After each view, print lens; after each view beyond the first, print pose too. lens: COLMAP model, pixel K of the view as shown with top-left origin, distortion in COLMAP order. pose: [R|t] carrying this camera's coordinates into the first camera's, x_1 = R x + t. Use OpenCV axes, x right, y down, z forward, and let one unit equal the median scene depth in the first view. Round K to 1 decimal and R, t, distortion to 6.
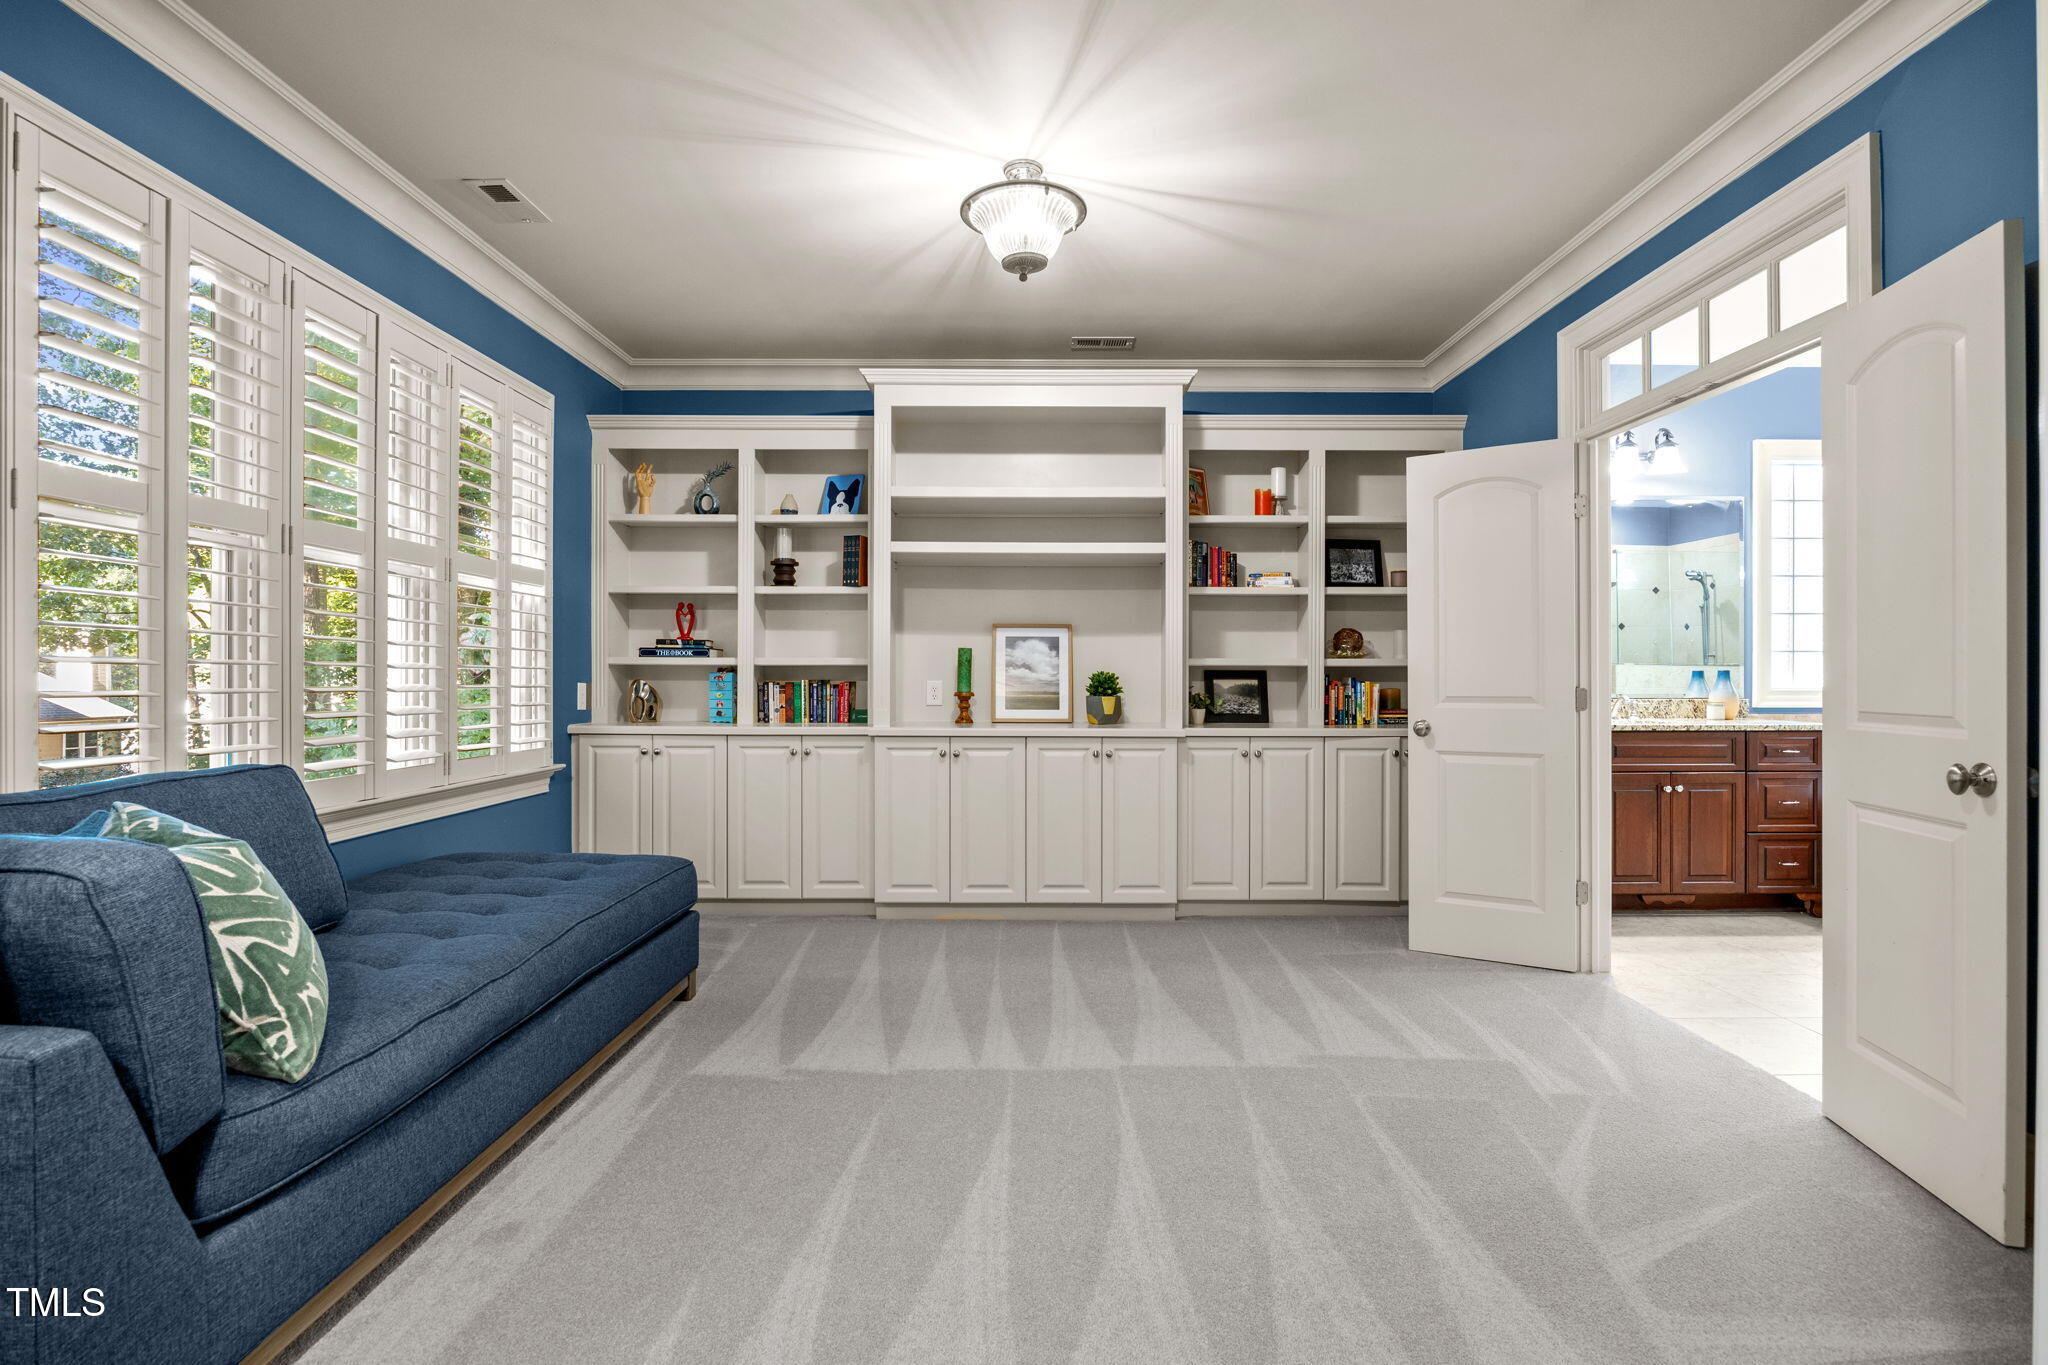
lens RADIAL K [[954.3, 0, 1024.0], [0, 954.3, 682.5], [0, 0, 1]] dist [-0.013205, -0.000239]
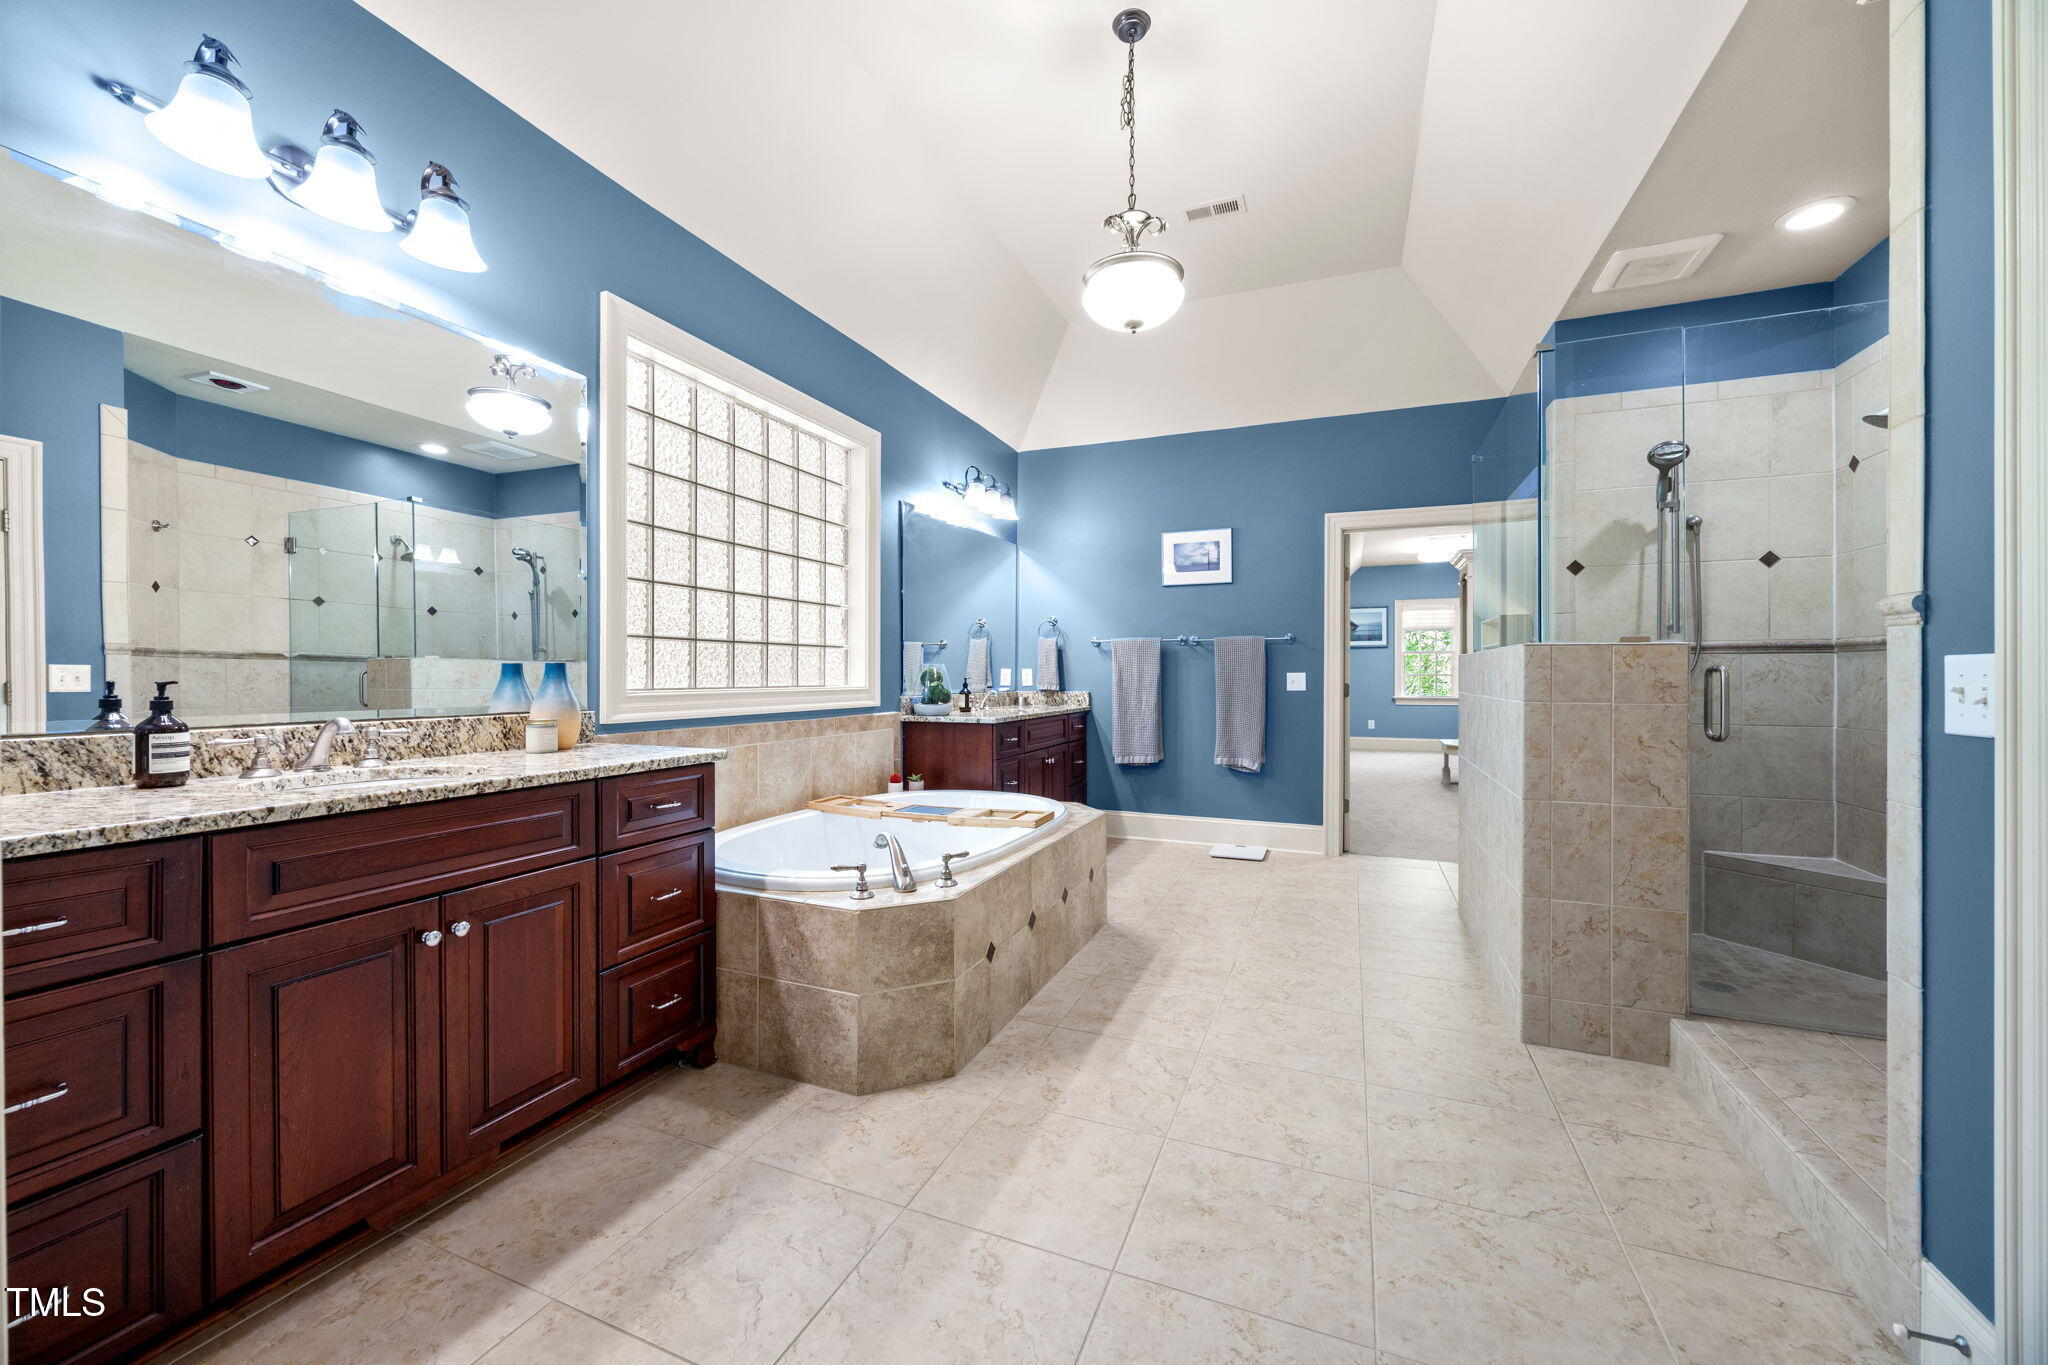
lens RADIAL K [[792.5, 0, 1026.0], [0, 792.5, 674.1], [0, 0, 1]] dist [-0.001071, -0.000237]
pose [[0.388424, 0.000075, 0.921481, 0.413214], [0.005898, 0.999979, -0.002568, -0.003272], [-0.921462, 0.006432, 0.388415, 0.559091]]
